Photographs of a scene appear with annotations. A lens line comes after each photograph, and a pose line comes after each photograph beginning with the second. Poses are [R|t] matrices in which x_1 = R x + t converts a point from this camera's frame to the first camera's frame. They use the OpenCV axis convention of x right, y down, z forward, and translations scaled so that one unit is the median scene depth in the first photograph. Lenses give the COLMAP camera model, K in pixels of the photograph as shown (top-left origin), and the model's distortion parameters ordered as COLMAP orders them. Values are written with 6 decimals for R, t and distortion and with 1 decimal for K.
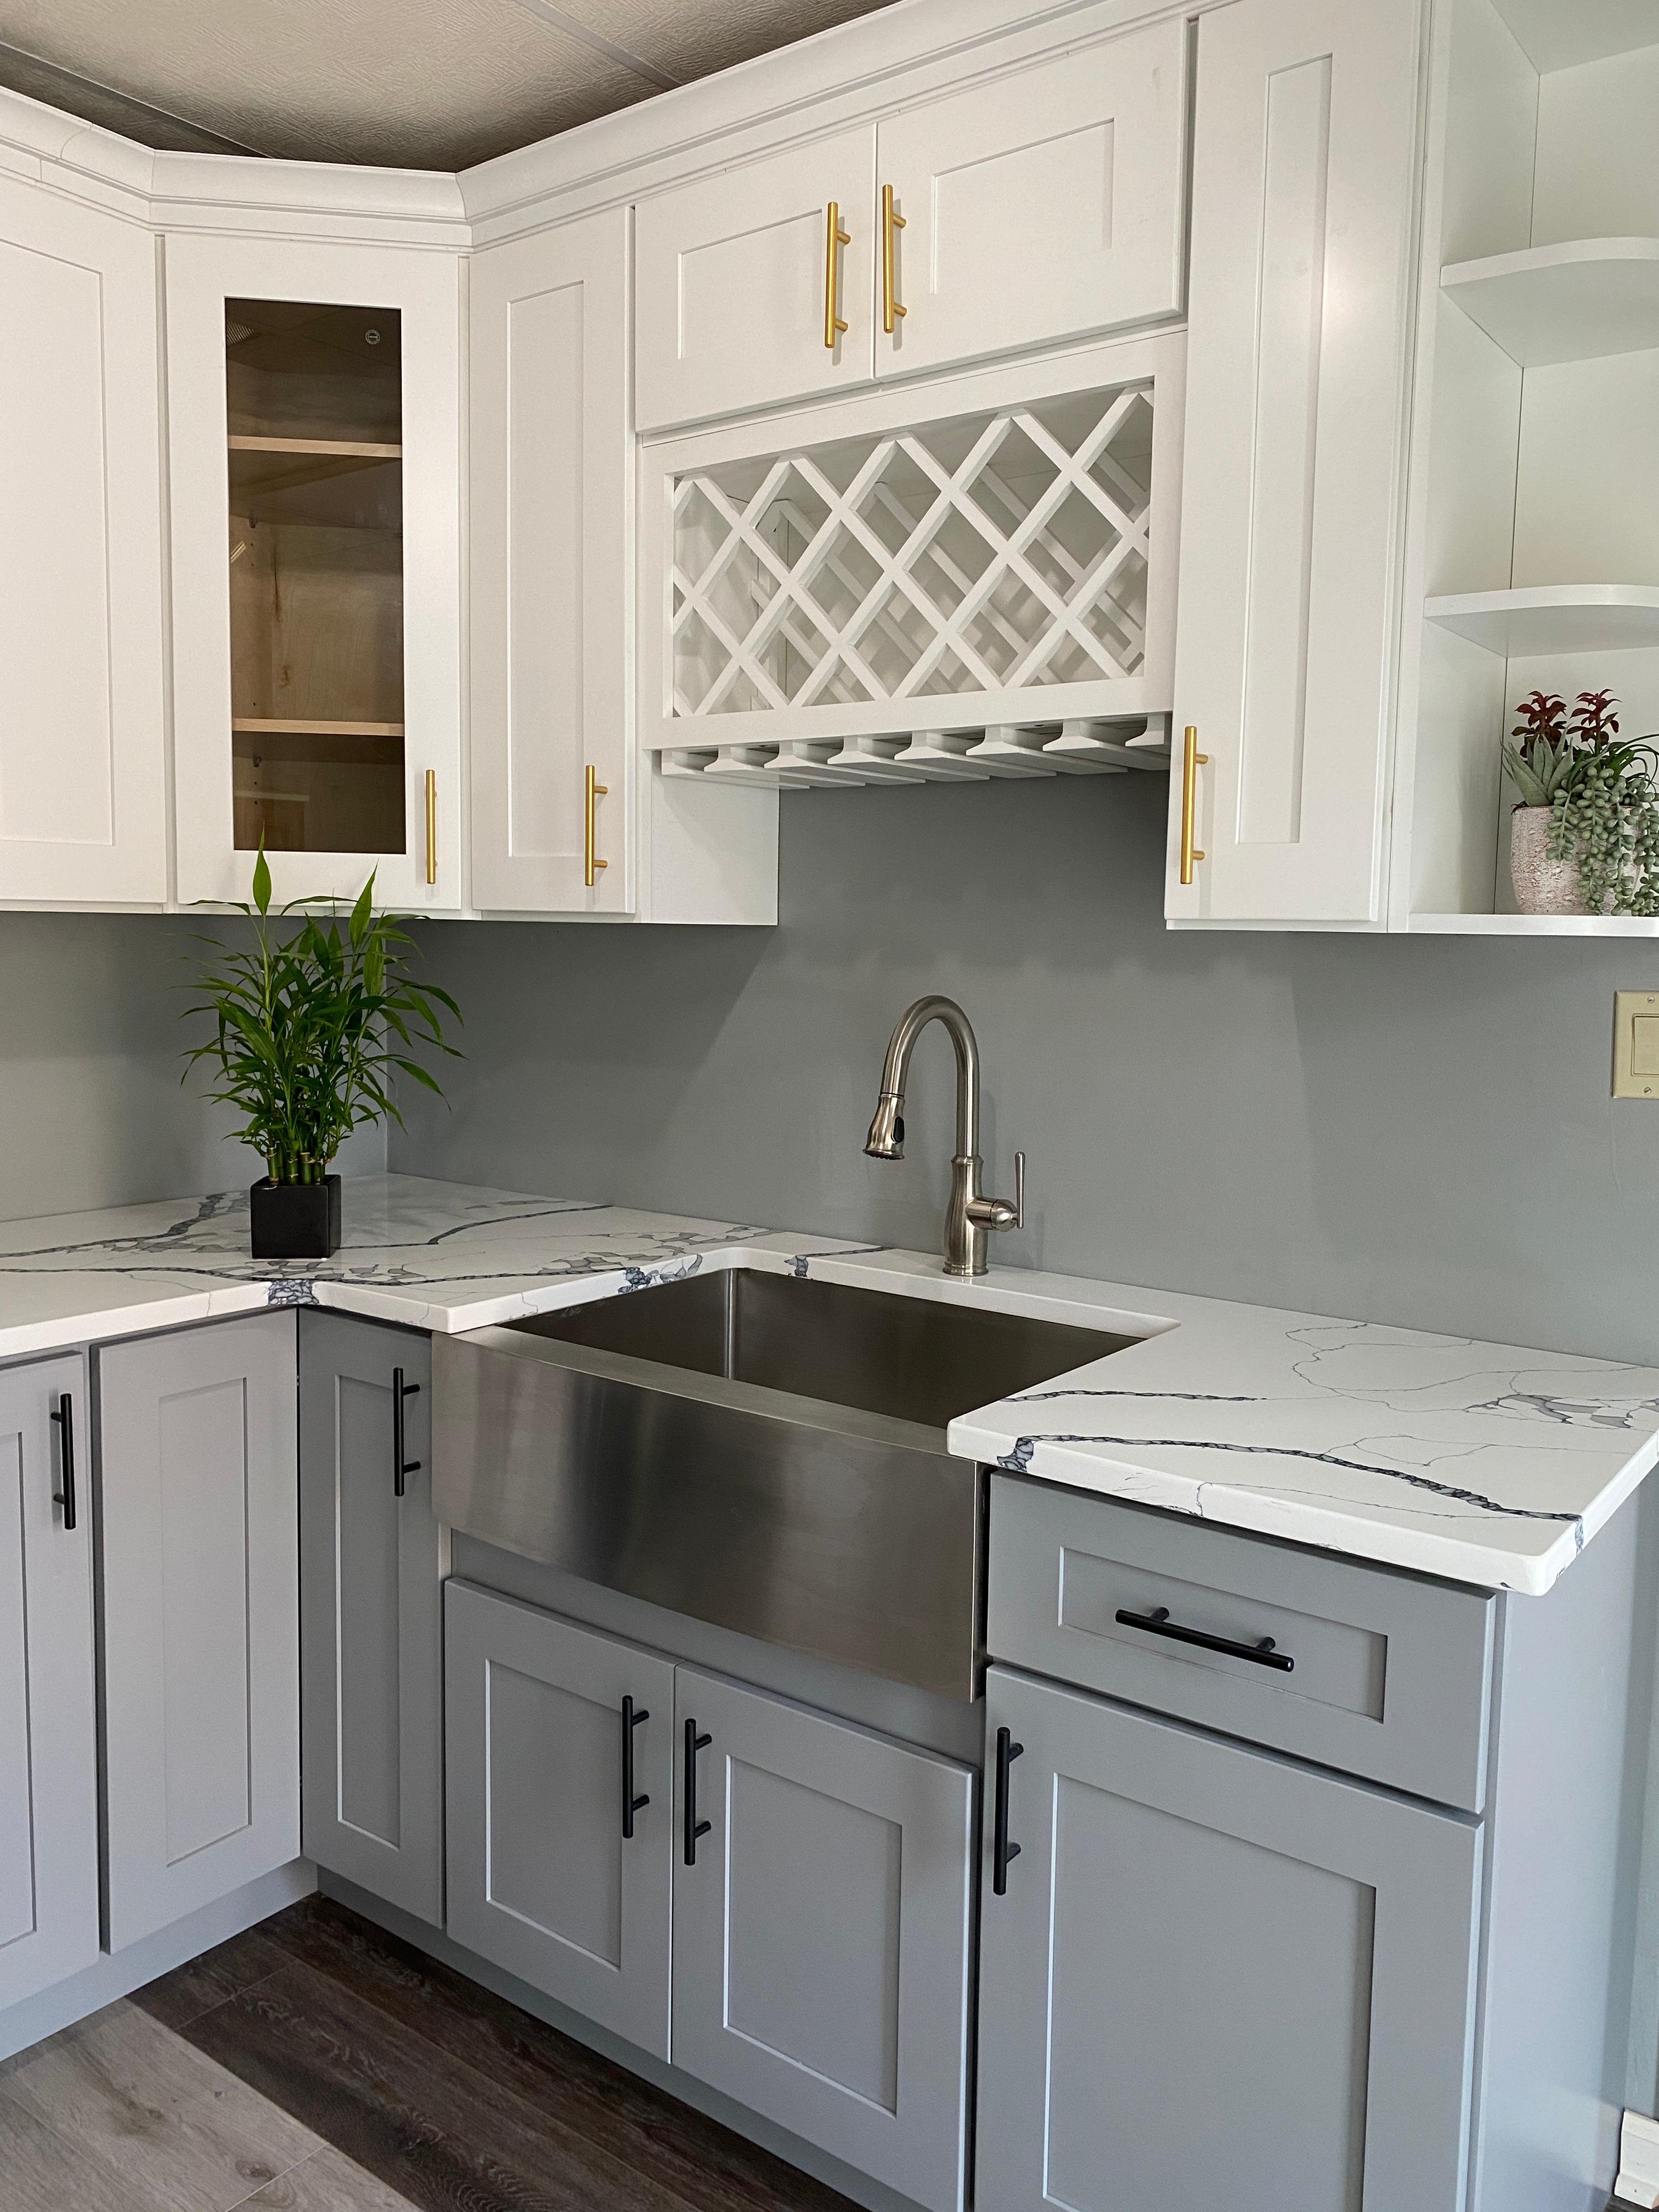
lens RADIAL K [[1680.4, 0, 902.8], [0, 1680.4, 1116.2], [0, 0, 1]] dist [0.000039, -0.016374]
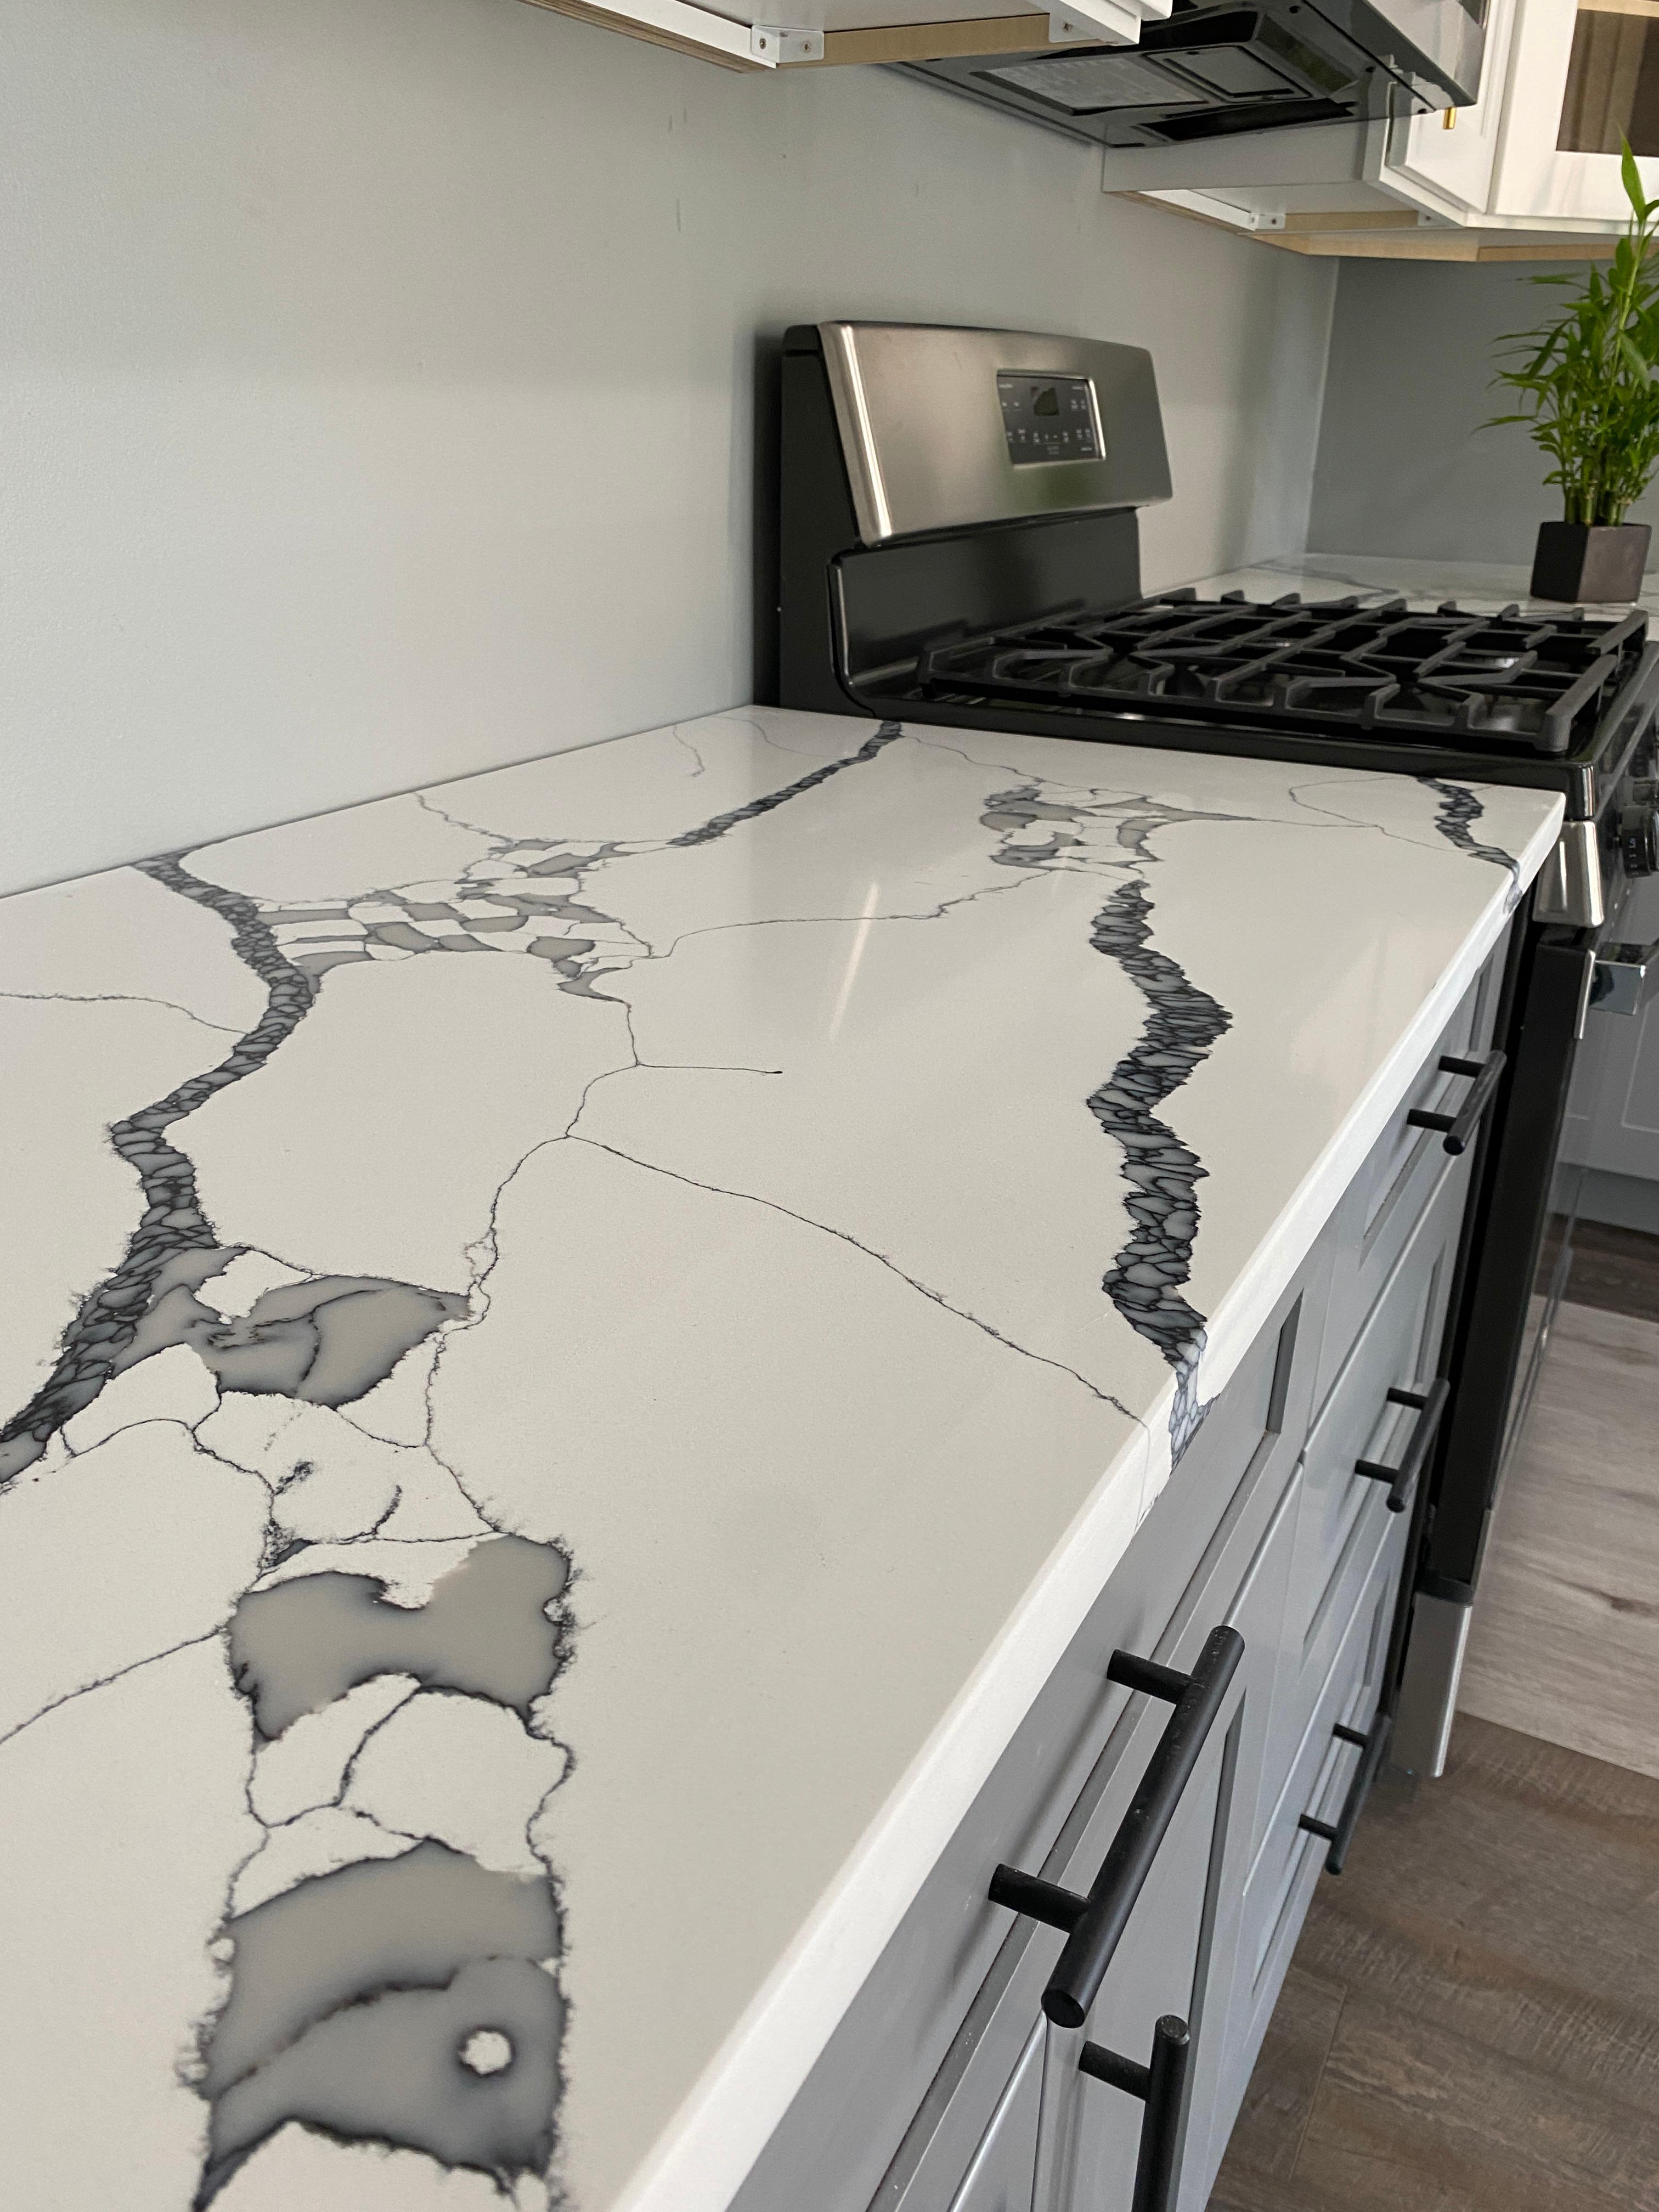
lens RADIAL K [[1680.4, 0, 902.8], [0, 1680.4, 1116.2], [0, 0, 1]] dist [0.000039, -0.016374]
pose [[0.987167, -0.054871, 0.149971, -1.069273], [0.008765, 0.956318, 0.292198, 0.091577], [-0.159453, -0.287134, 0.944526, 0.031553]]
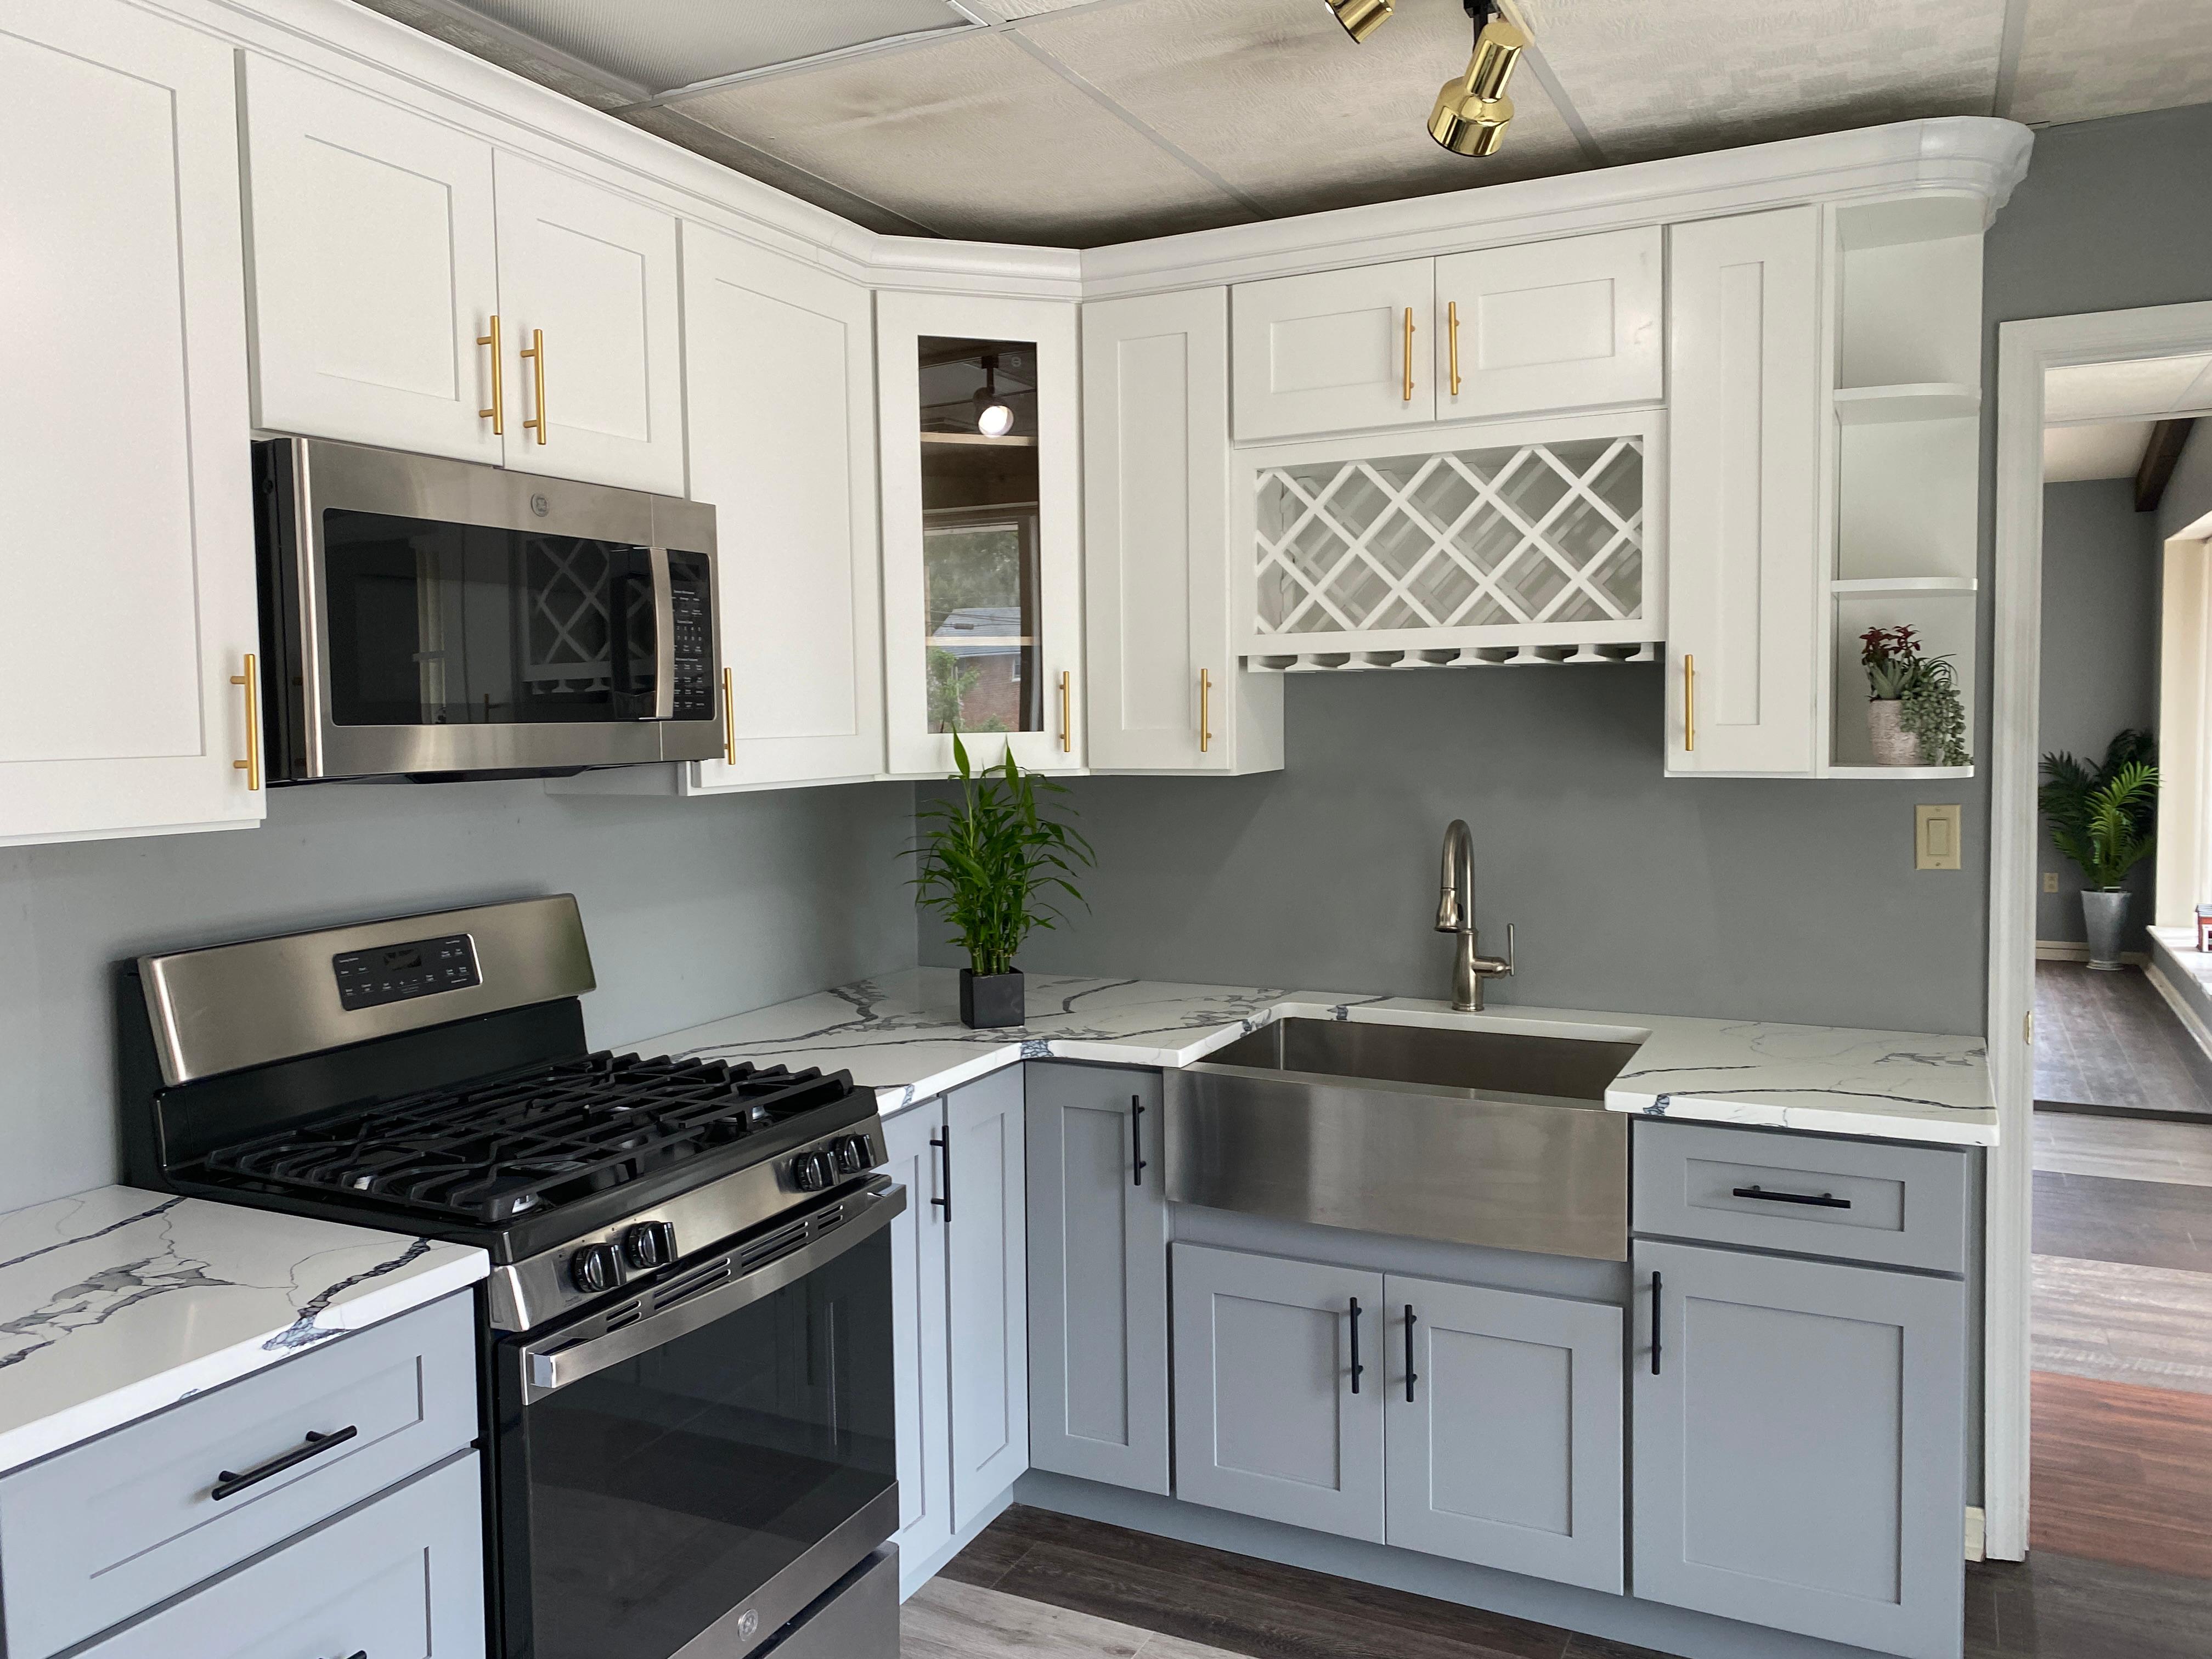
lens RADIAL K [[1680.4, 0, 1106.0], [0, 1680.4, 829.5], [0, 0, 1]] dist [0.000039, -0.016374]
pose [[0.984647, -0.040355, 0.169831, -0.559438], [0.046718, 0.998342, -0.033639, -0.030059], [-0.168192, 0.041056, 0.984899, -0.417645]]
